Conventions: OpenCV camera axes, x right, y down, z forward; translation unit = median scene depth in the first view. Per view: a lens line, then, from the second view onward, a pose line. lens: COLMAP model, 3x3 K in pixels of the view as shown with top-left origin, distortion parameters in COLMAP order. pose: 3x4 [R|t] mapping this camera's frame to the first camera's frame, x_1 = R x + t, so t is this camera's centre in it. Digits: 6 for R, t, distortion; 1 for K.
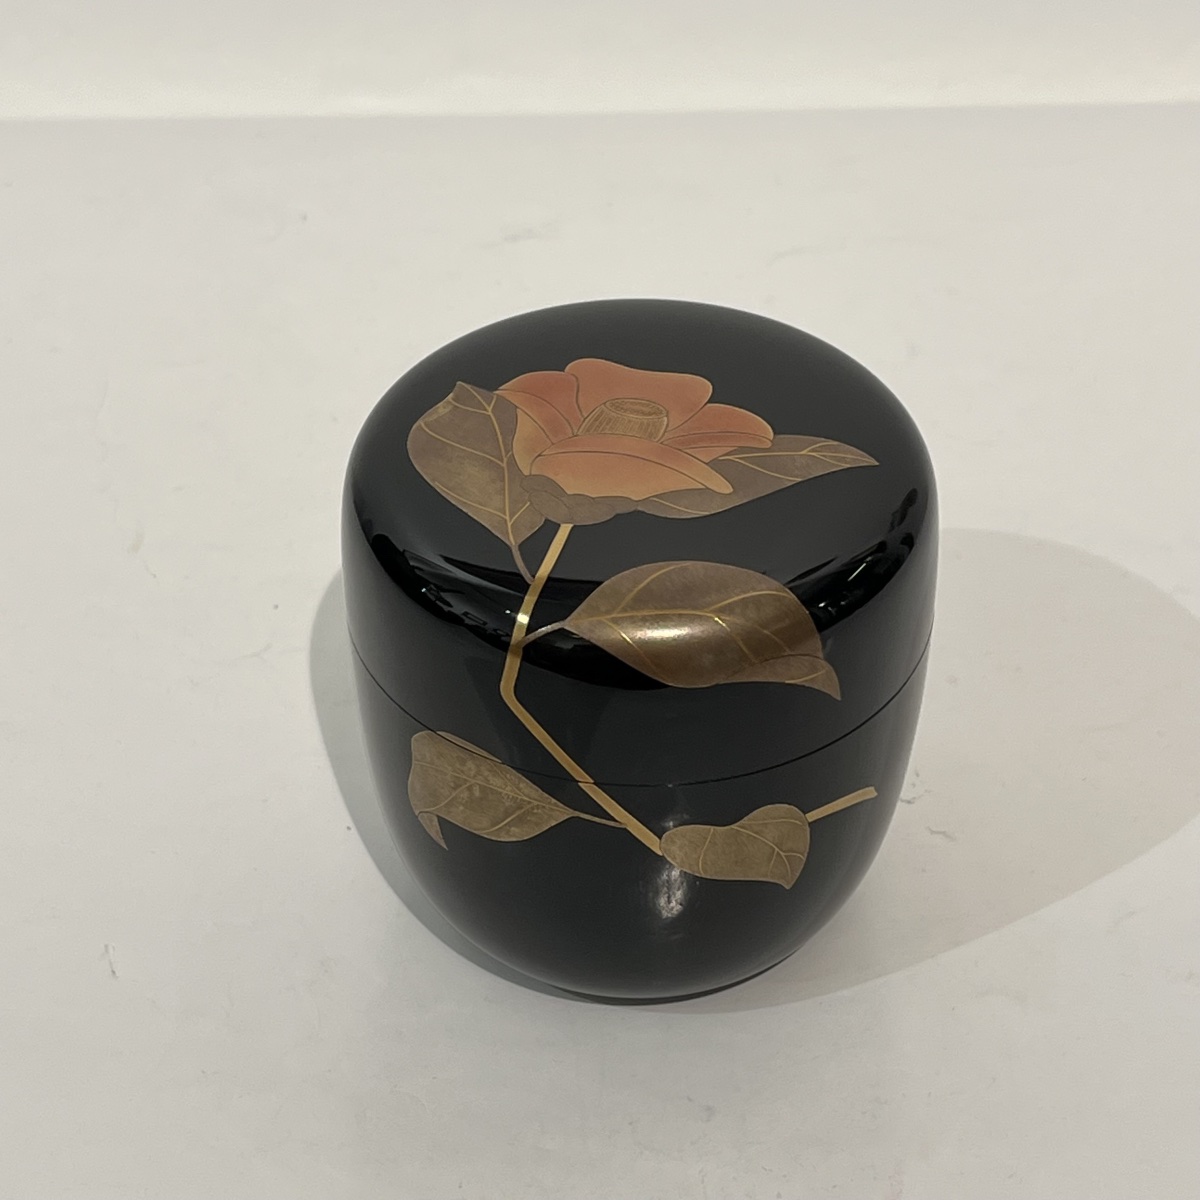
lens RADIAL K [[2837.0, 0, 596.6], [0, 2837.0, 597.0], [0, 0, 1]] dist [0.110908, 0.000000]
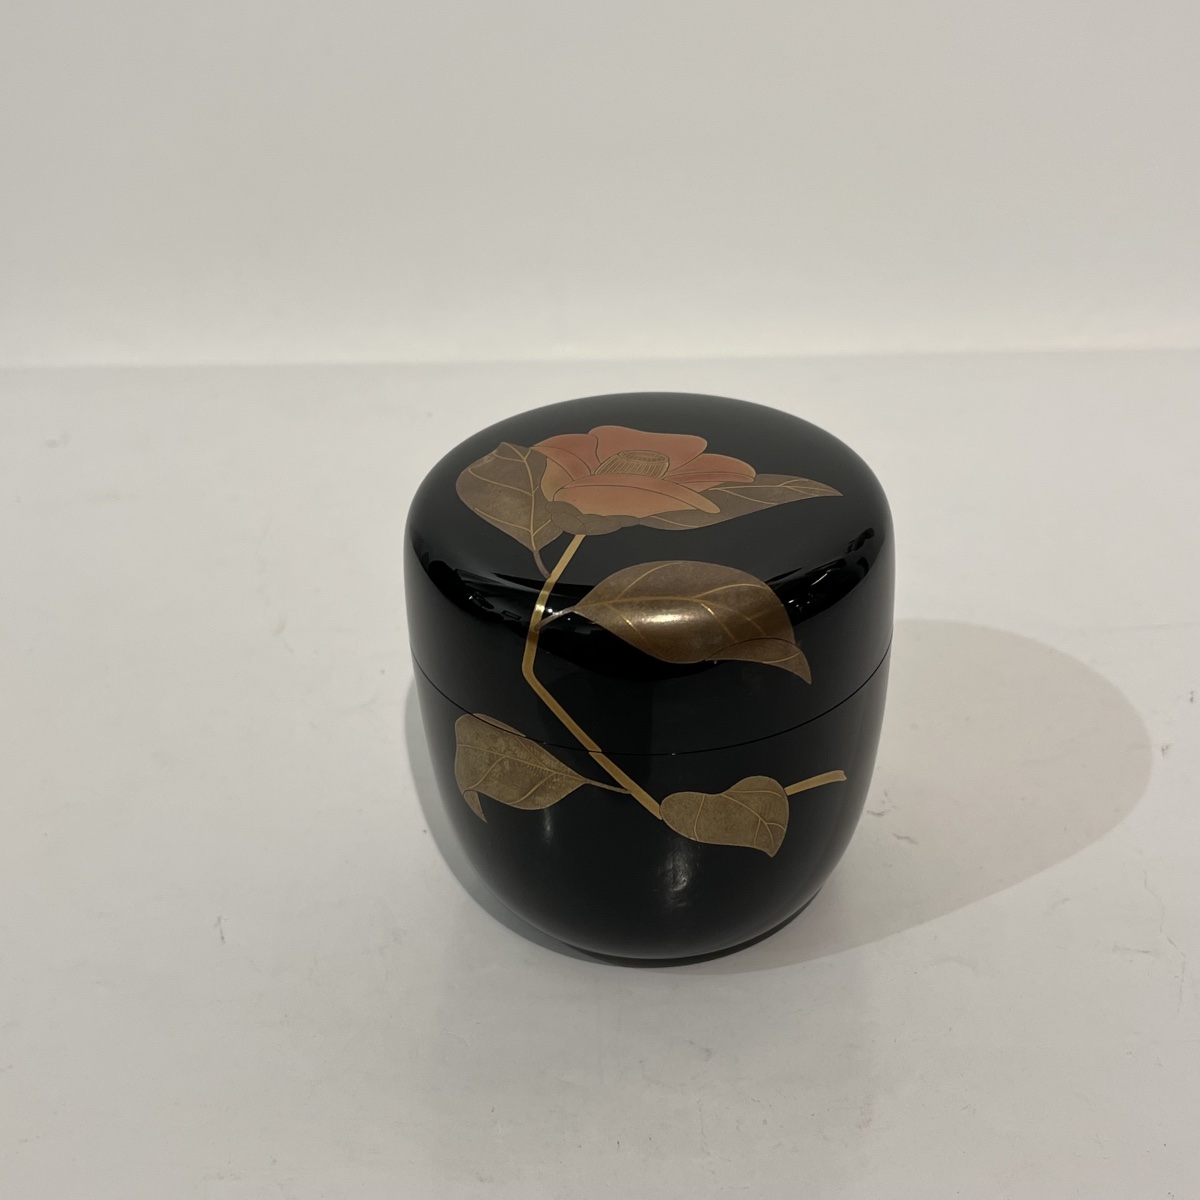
lens RADIAL K [[1817.1, 0, 612.0], [0, 1817.1, 594.7], [0, 0, 1]] dist [0.069562, 0.000000]
pose [[0.998717, -0.001630, -0.050622, 0.040323], [-0.005296, 0.990641, -0.136390, 0.100521], [0.050371, 0.136483, 0.989361, 0.234894]]
